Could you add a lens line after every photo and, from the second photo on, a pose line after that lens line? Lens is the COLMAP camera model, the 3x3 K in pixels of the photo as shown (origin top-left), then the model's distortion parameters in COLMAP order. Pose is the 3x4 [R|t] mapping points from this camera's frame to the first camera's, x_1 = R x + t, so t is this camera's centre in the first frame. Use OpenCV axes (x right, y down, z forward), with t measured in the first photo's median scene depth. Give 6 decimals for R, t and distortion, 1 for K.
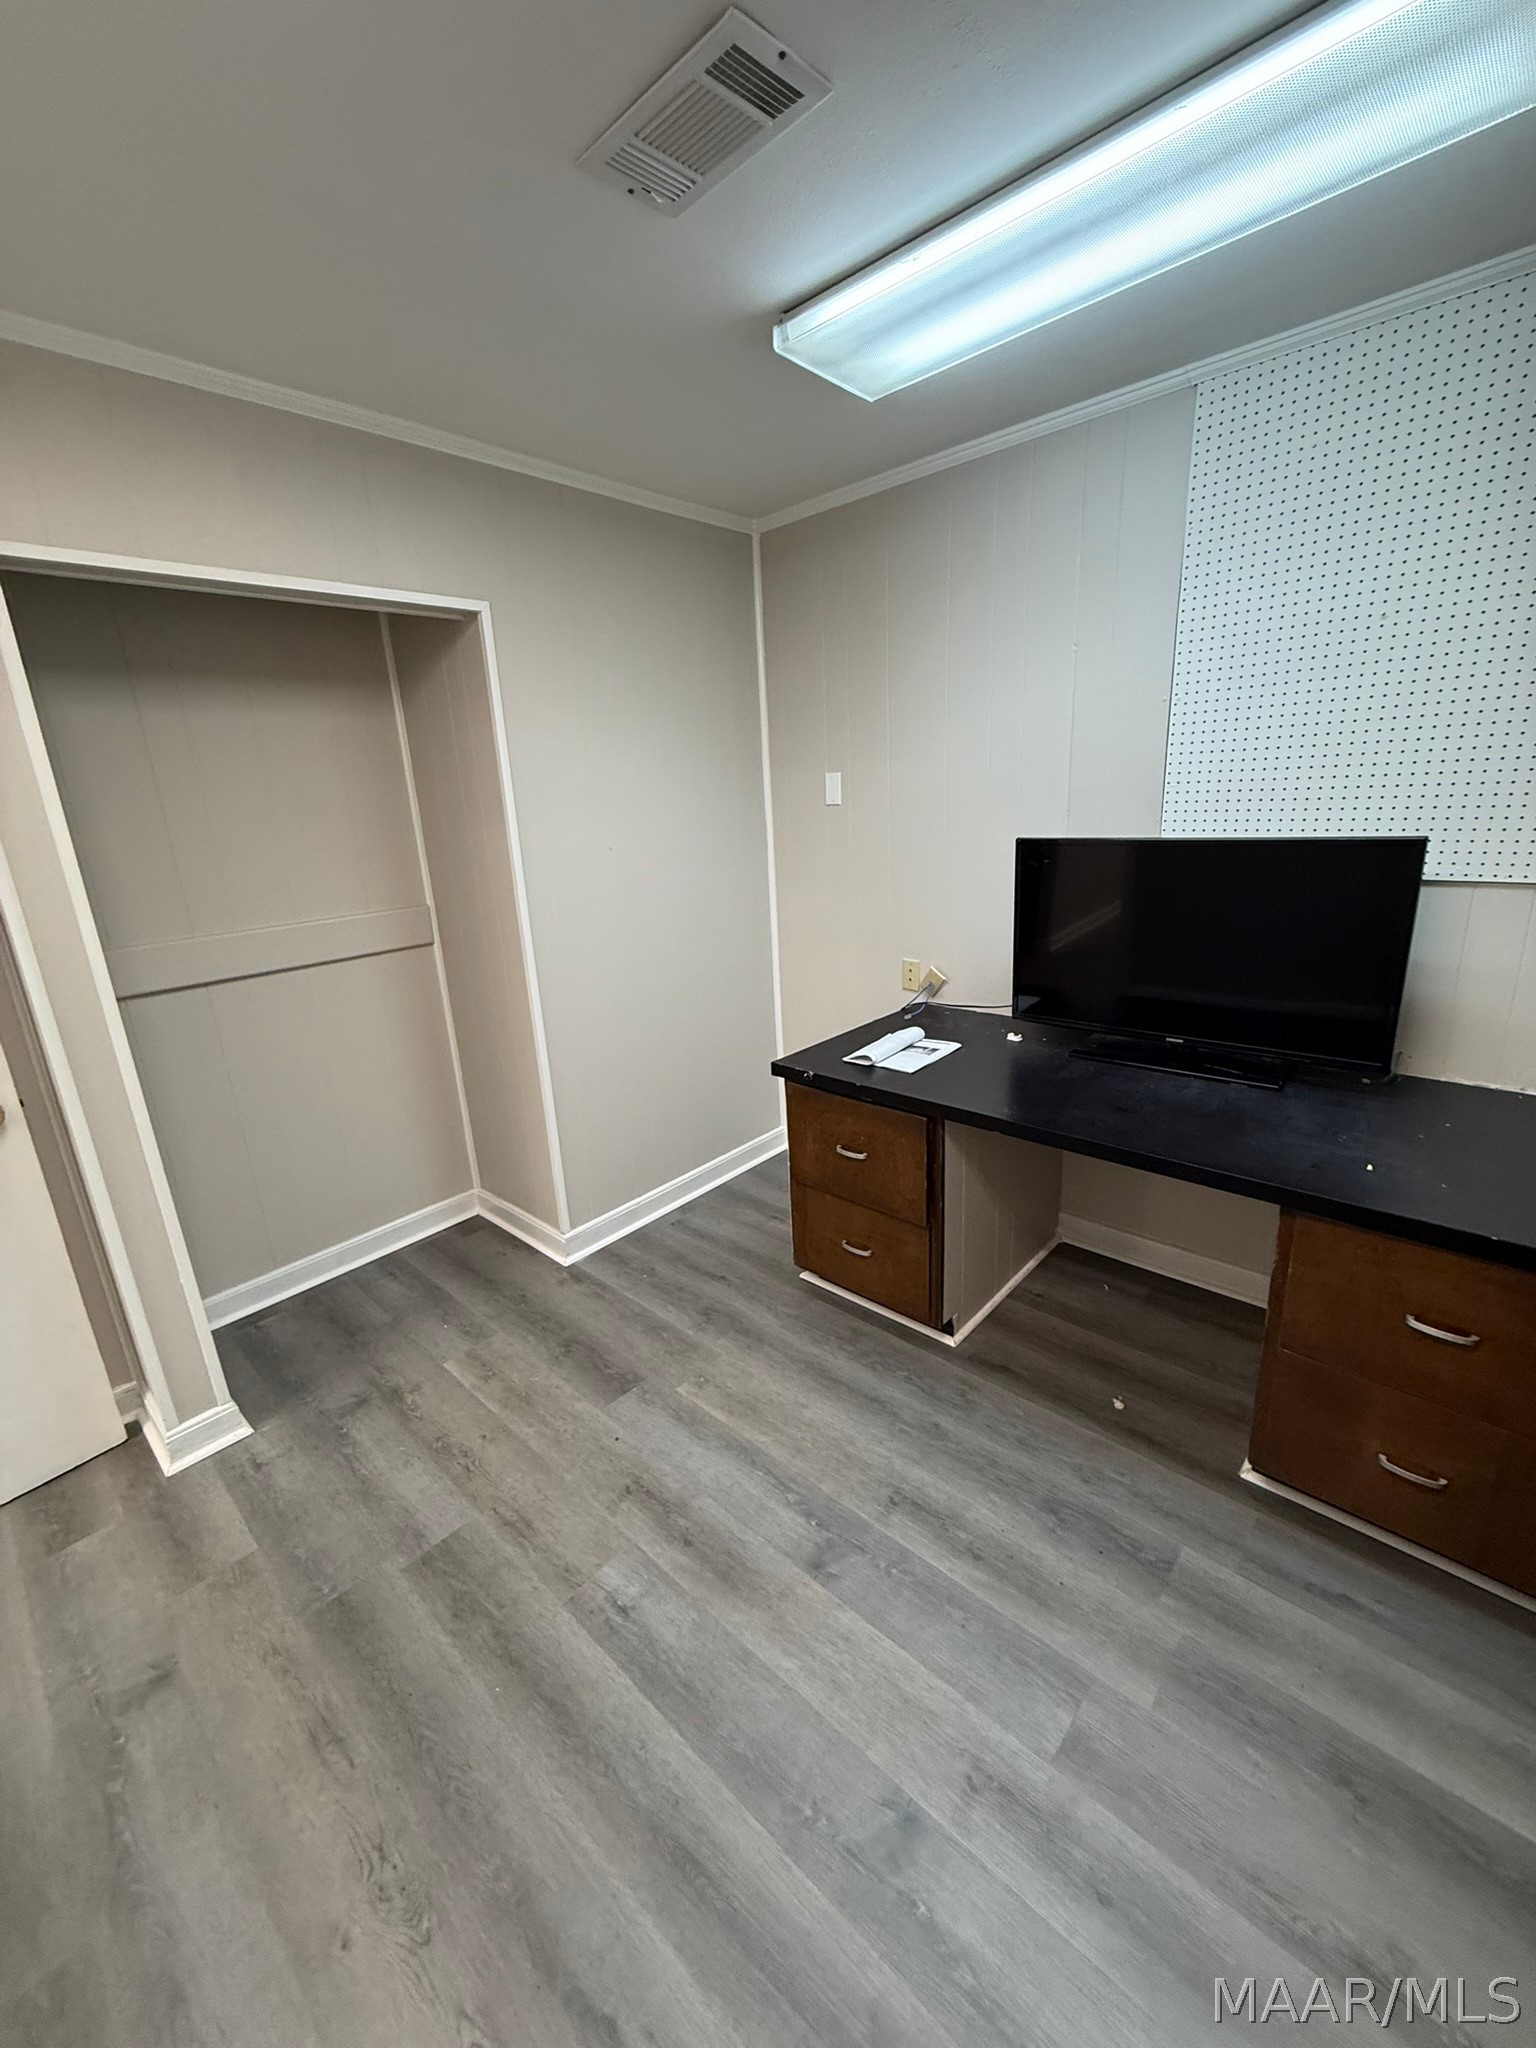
lens RADIAL K [[819.4, 0, 765.1], [0, 819.4, 1017.6], [0, 0, 1]] dist [0.002887, -0.000579]
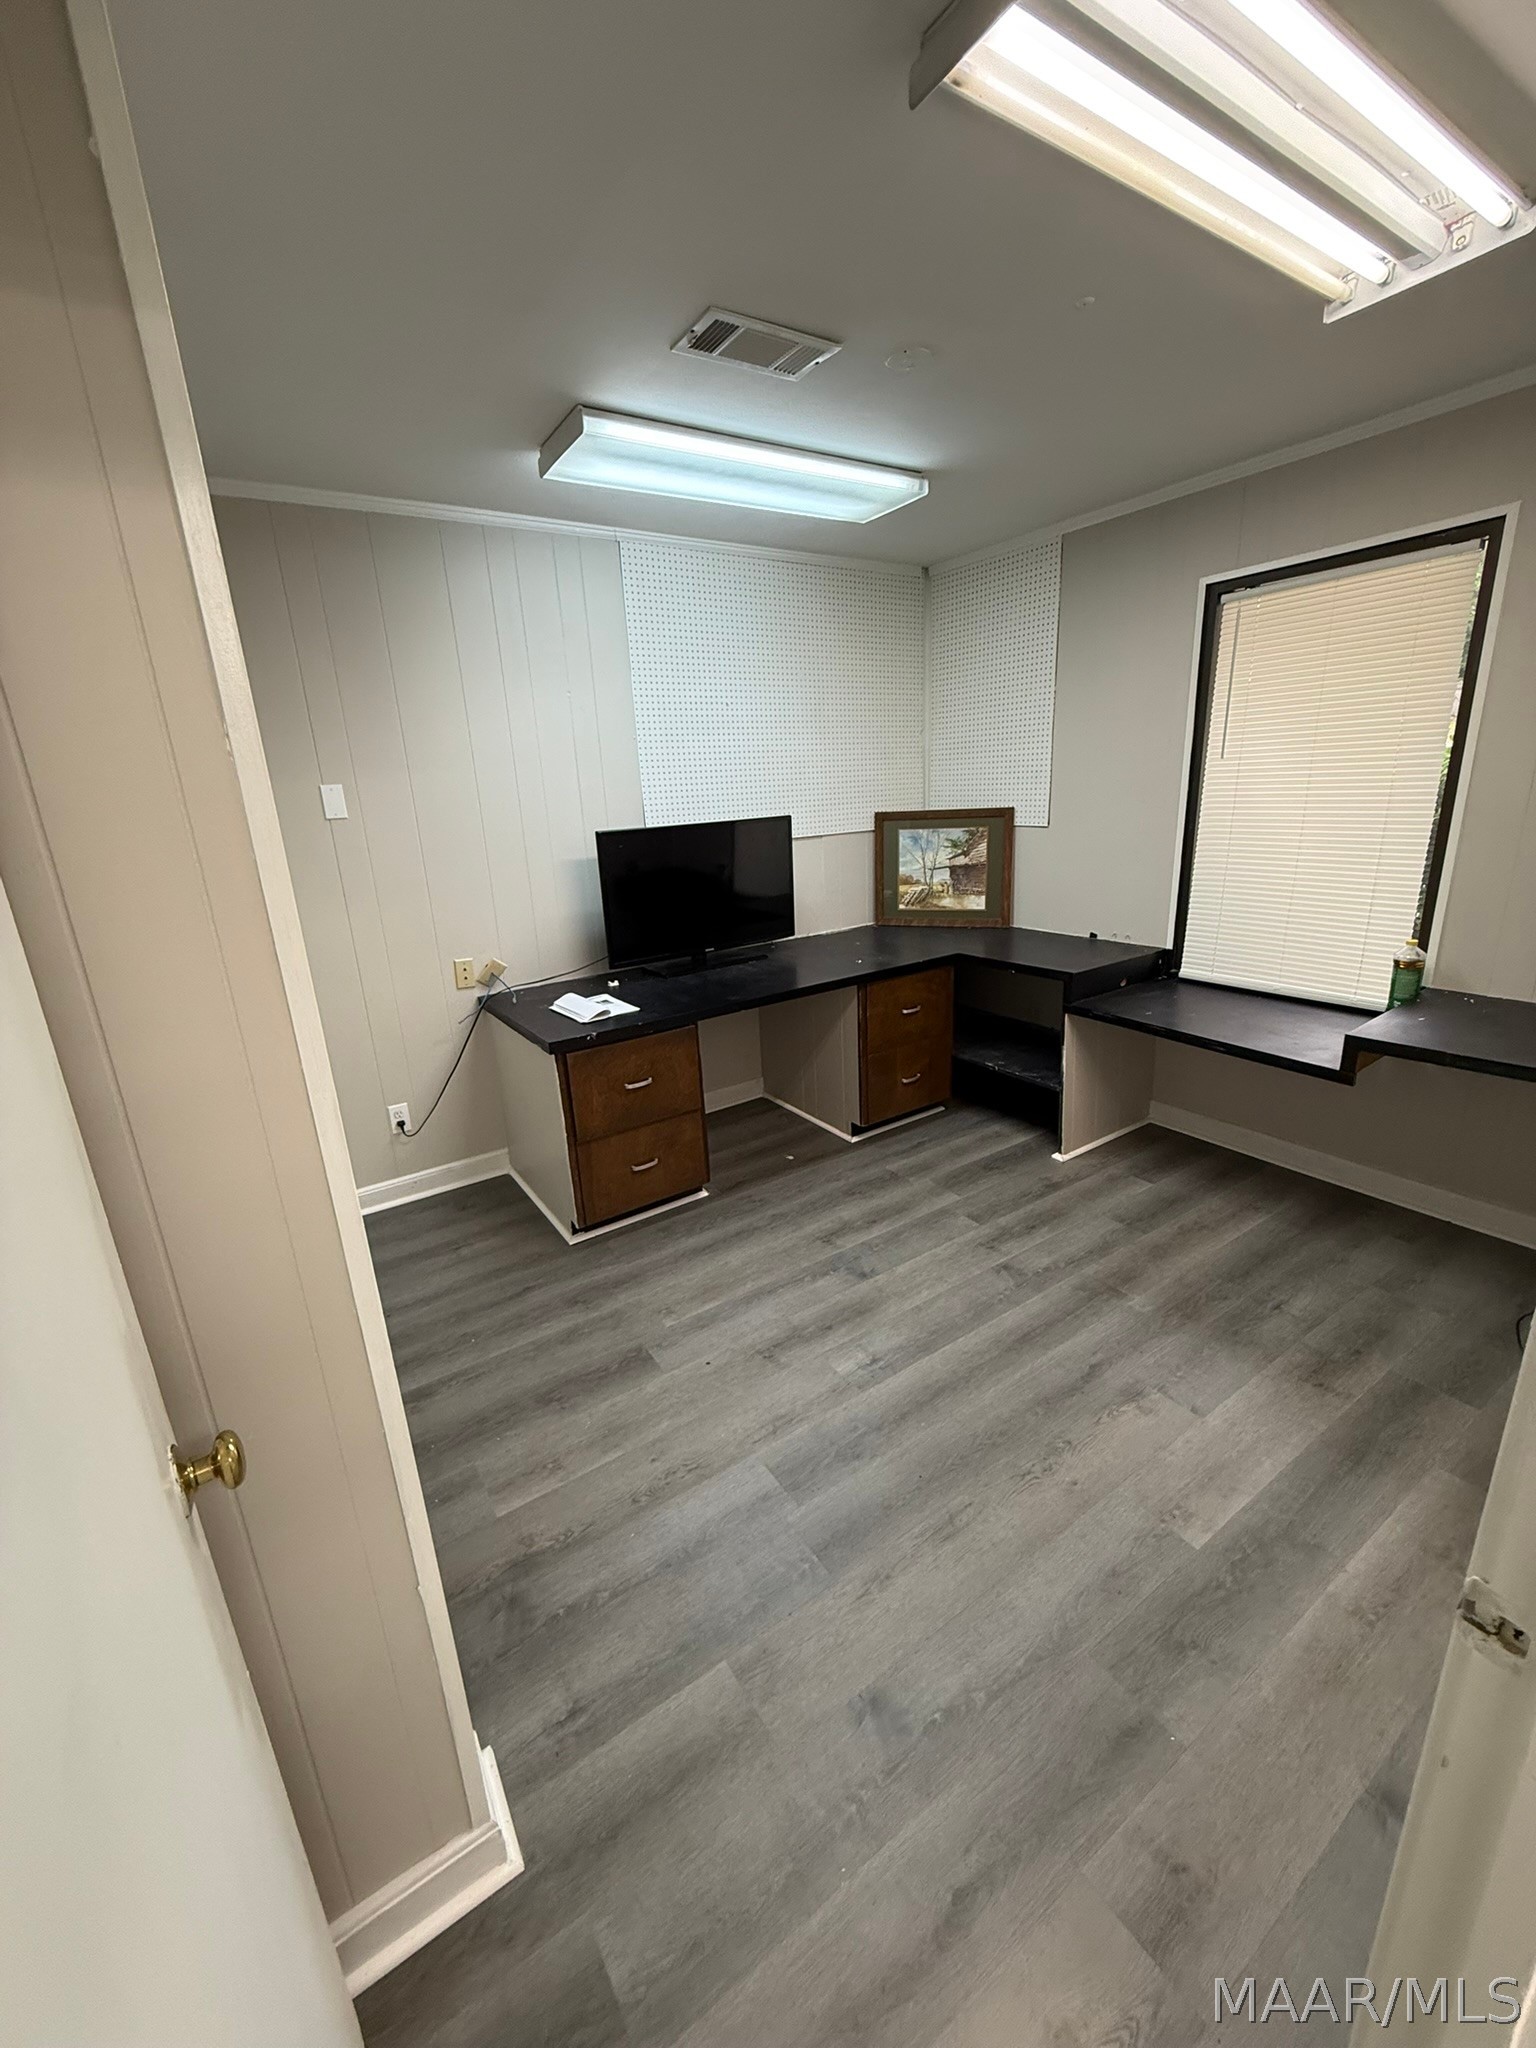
lens RADIAL K [[819.4, 0, 759.5], [0, 819.4, 1022.2], [0, 0, 1]] dist [0.002887, -0.000579]
pose [[0.239351, -0.234536, 0.942180, -1.260371], [0.298674, 0.941119, 0.158397, -0.079043], [-0.923853, 0.243493, 0.295308, 0.579445]]
